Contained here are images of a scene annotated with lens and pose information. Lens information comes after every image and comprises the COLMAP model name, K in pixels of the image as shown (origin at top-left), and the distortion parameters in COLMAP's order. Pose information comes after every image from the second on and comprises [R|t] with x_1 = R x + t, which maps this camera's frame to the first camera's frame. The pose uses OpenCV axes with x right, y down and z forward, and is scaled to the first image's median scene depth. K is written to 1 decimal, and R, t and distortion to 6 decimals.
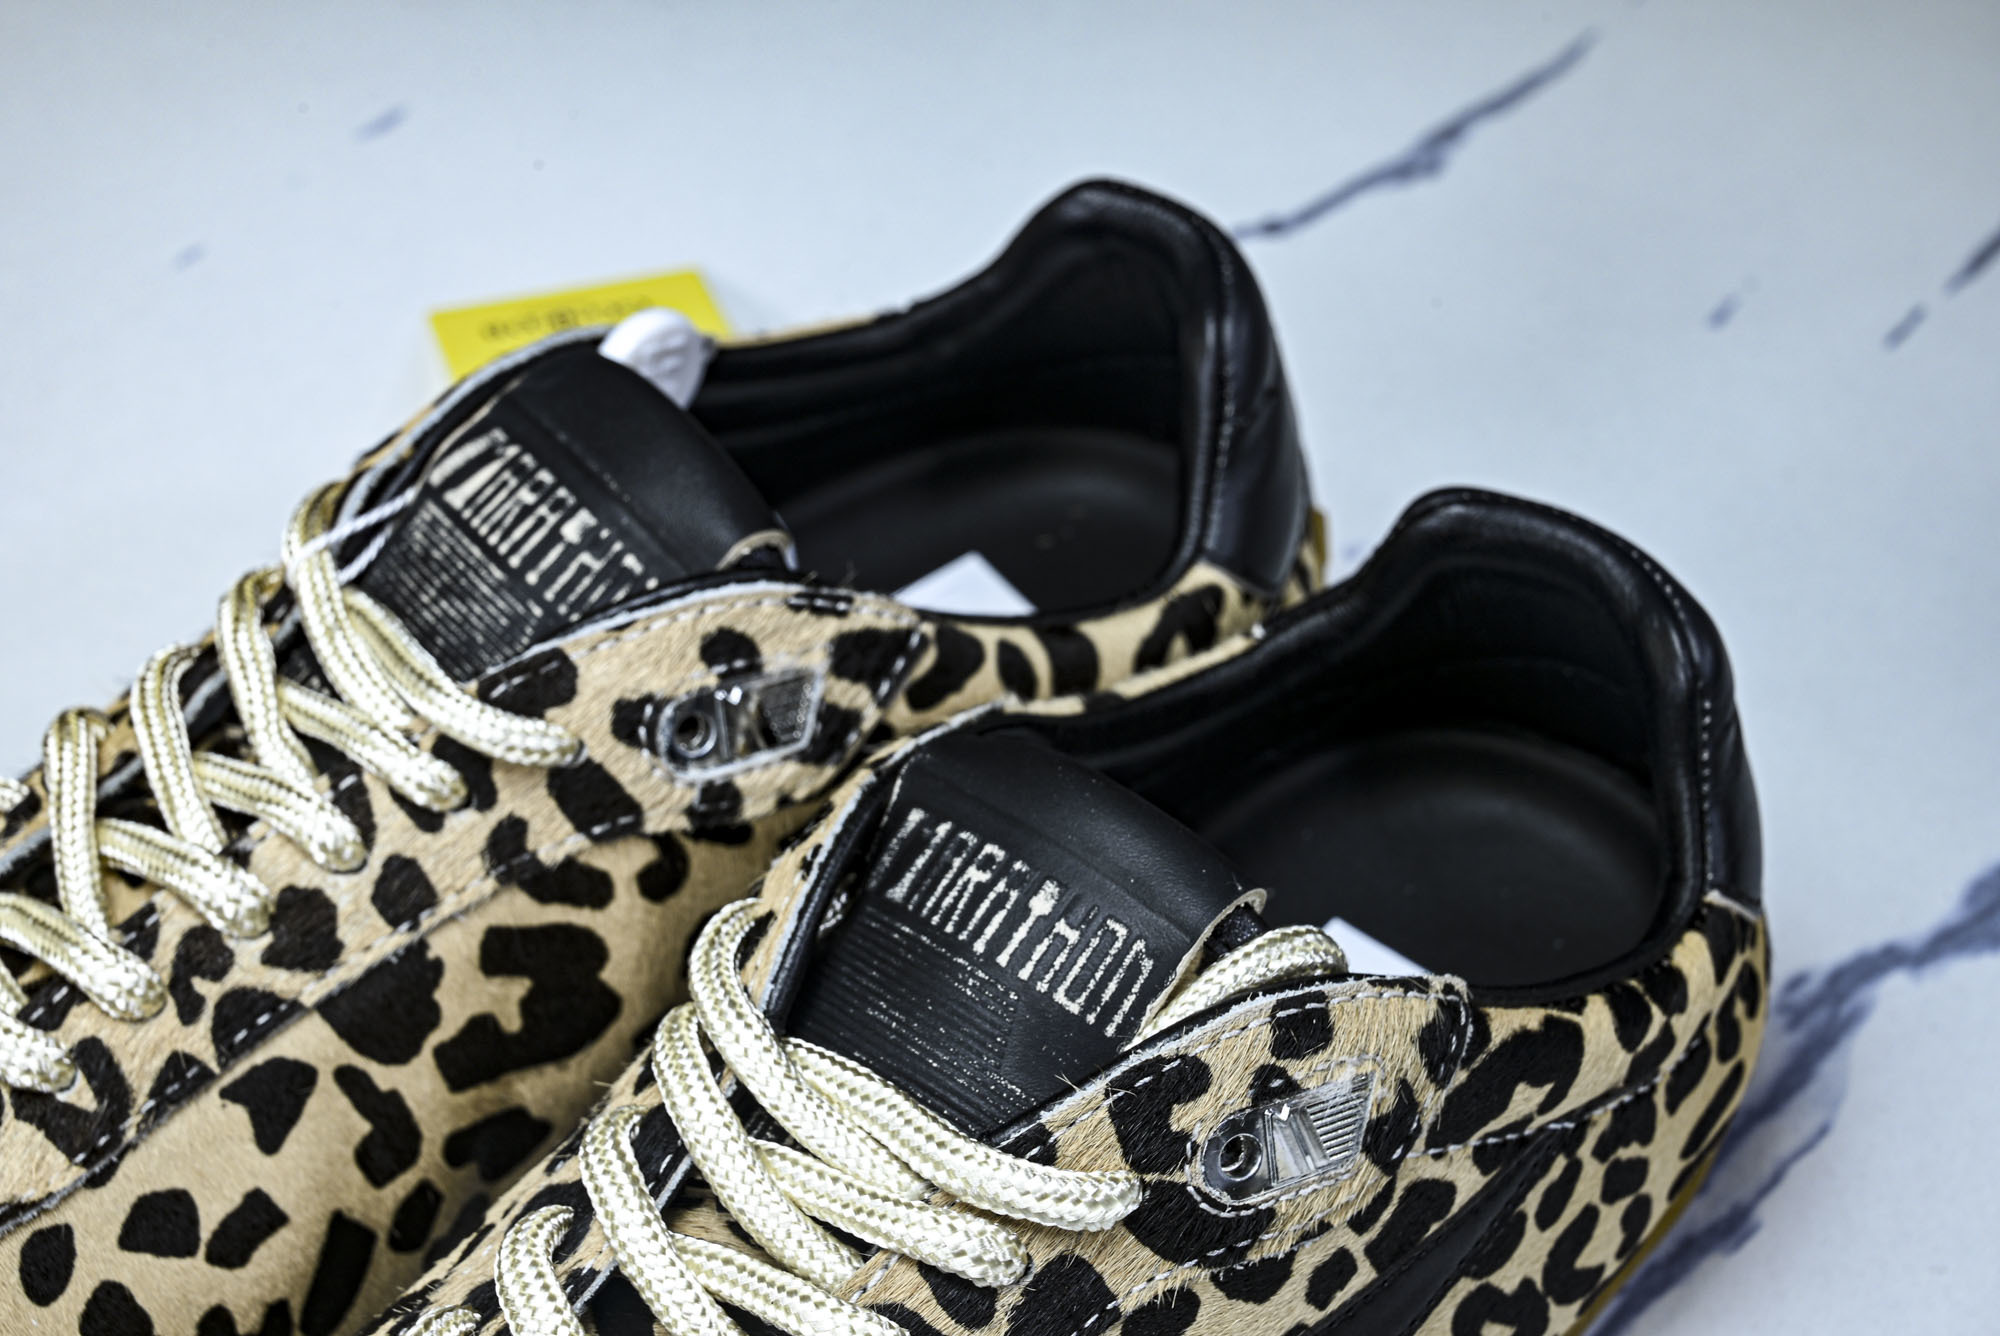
lens RADIAL K [[3996.1, 0, 992.7], [0, 3996.1, 654.5], [0, 0, 1]] dist [0.010056, 0.000000]
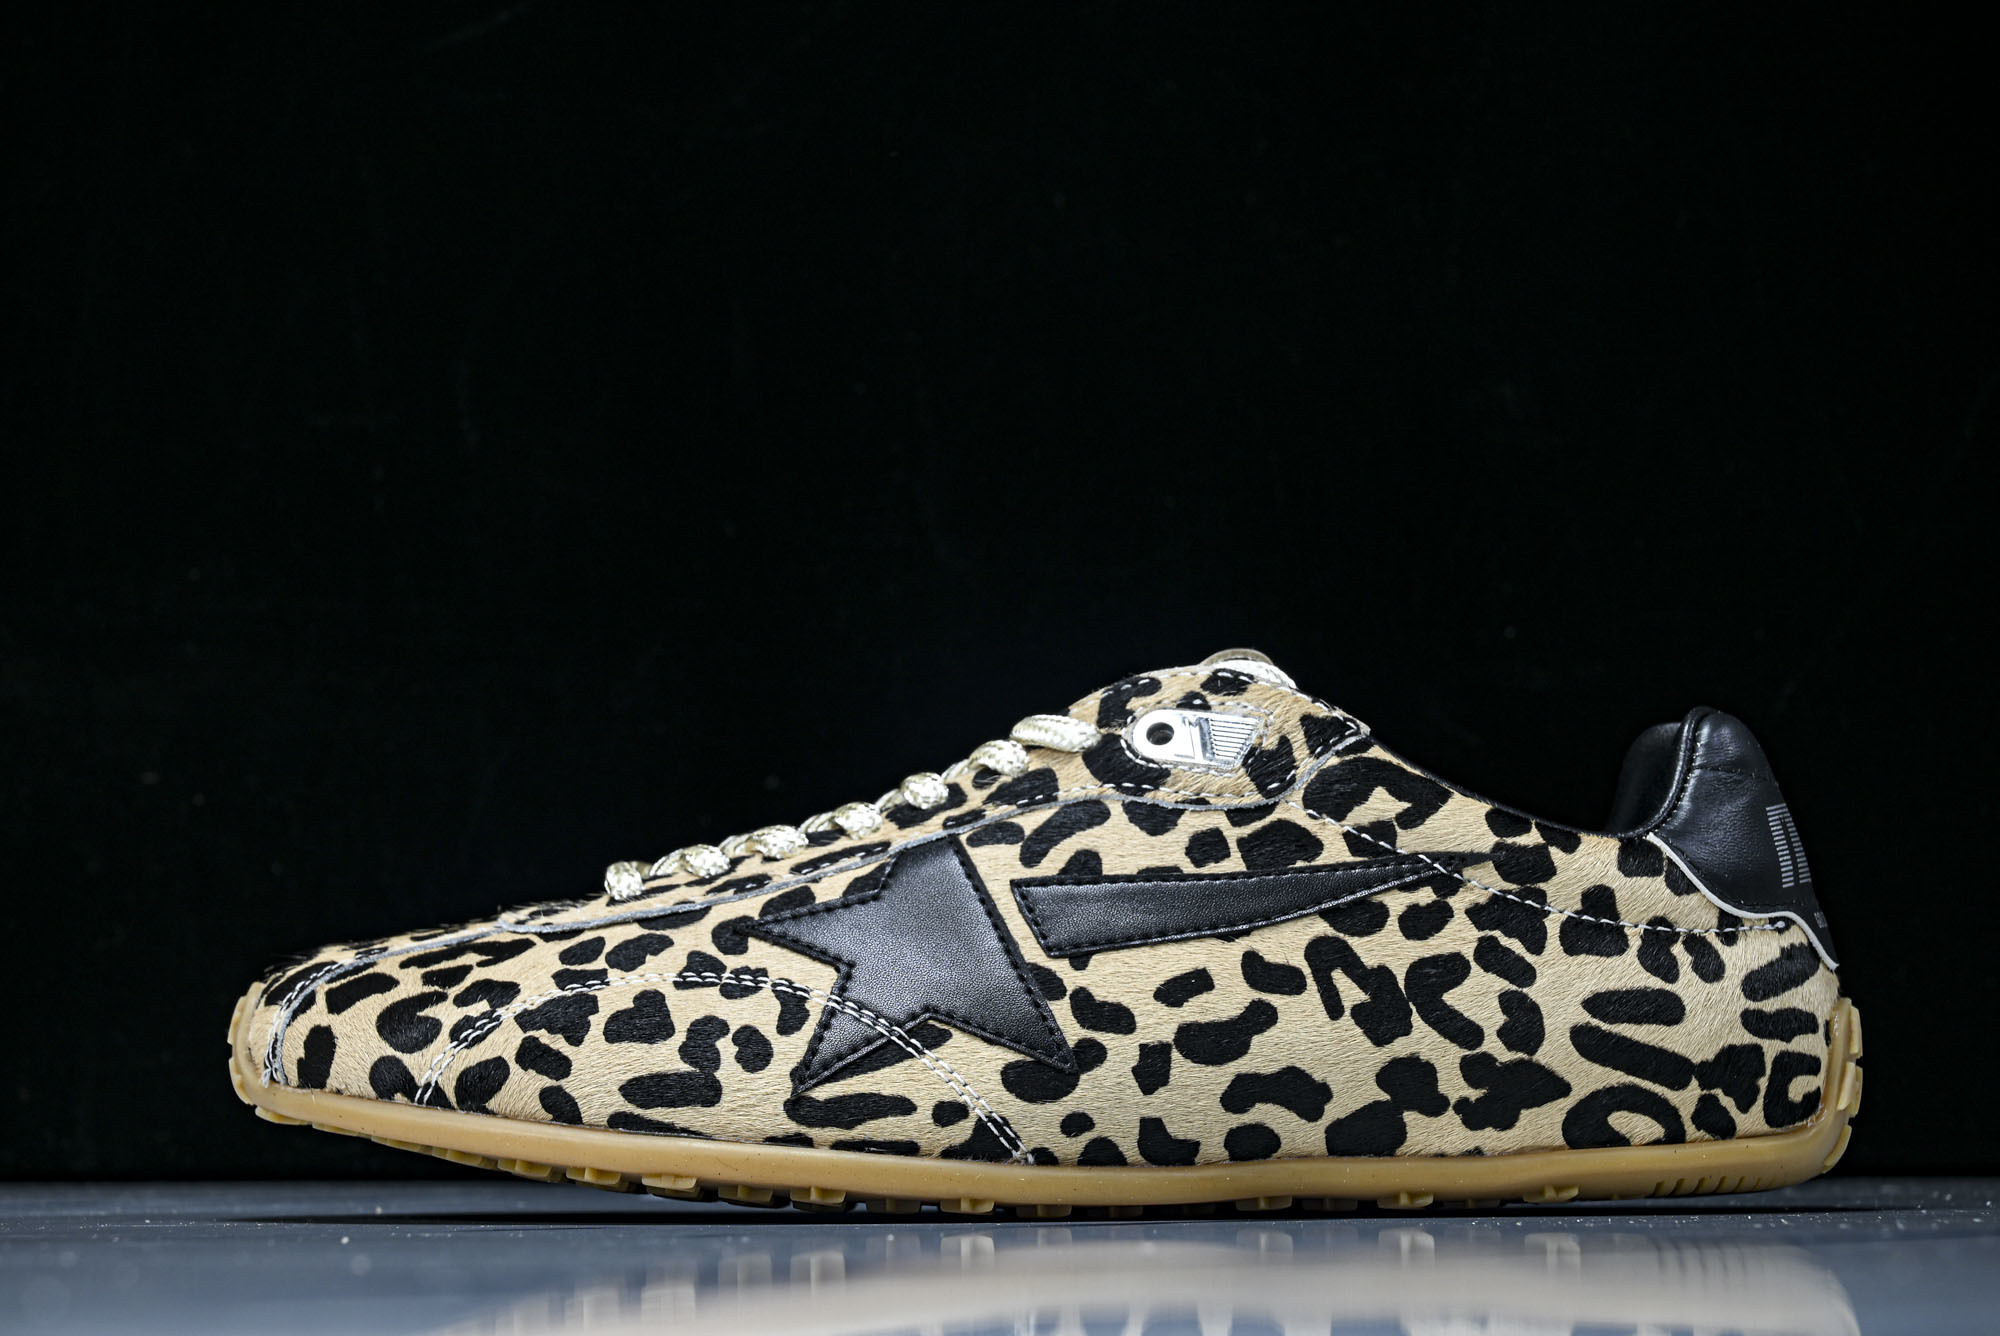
lens RADIAL K [[3392.1, 0, 987.1], [0, 3392.1, 665.5], [0, 0, 1]] dist [-0.002978, 0.000000]
pose [[0.684881, -0.102862, -0.721358, 0.975086], [-0.487345, 0.671308, -0.558426, 0.878697], [0.541695, 0.734006, 0.409637, 0.366529]]
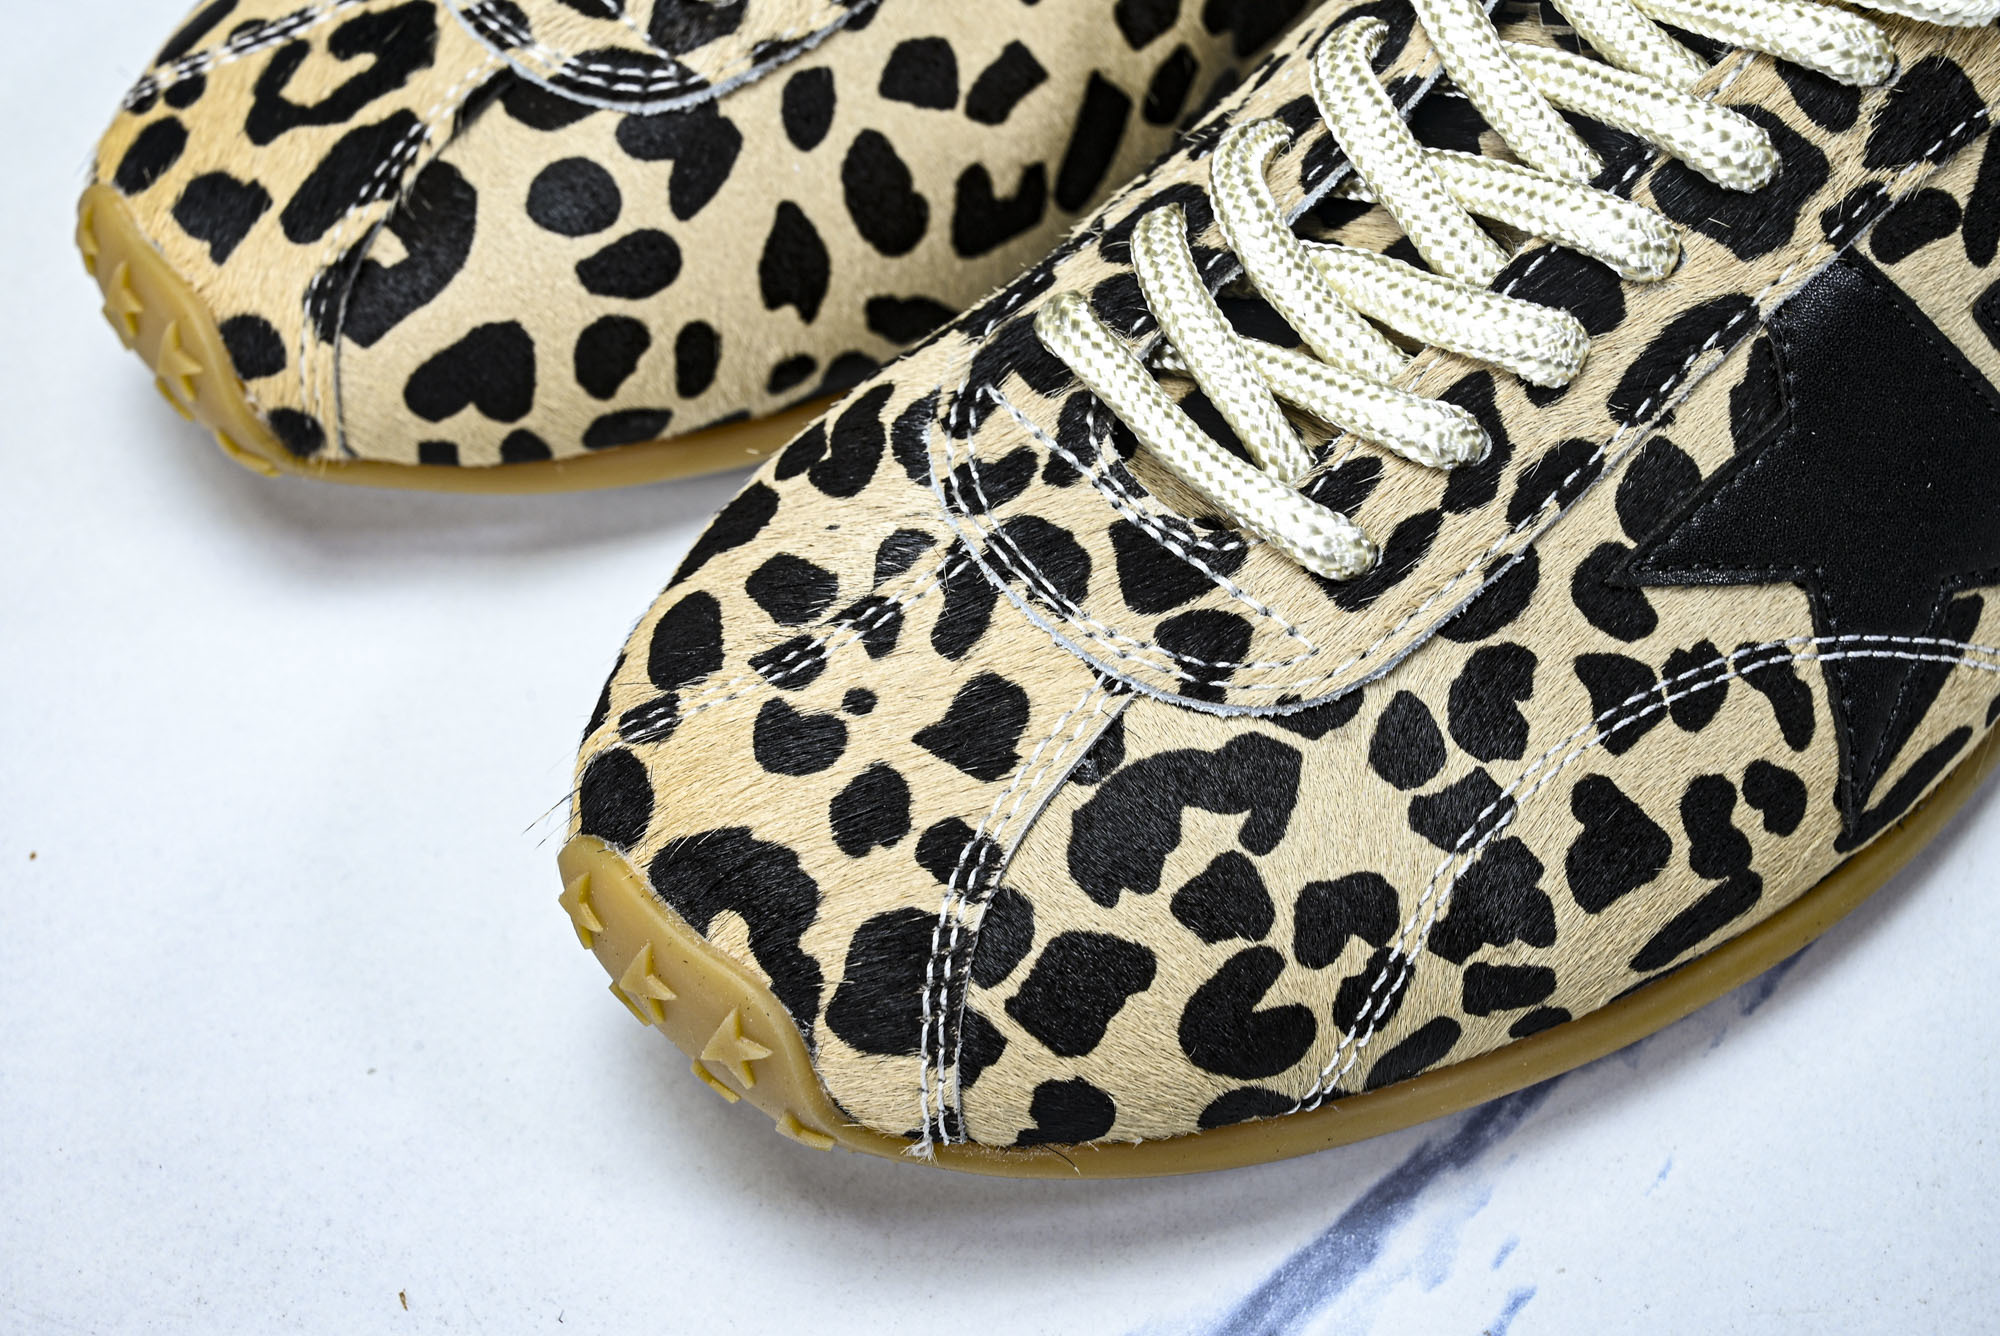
lens RADIAL K [[3996.1, 0, 1010.3], [0, 3996.1, 661.5], [0, 0, 1]] dist [0.010056, 0.000000]
pose [[0.996862, 0.016798, -0.077353, -0.116823], [-0.003969, 0.986601, 0.163101, 0.132527], [0.079057, -0.162282, 0.983572, 0.042148]]
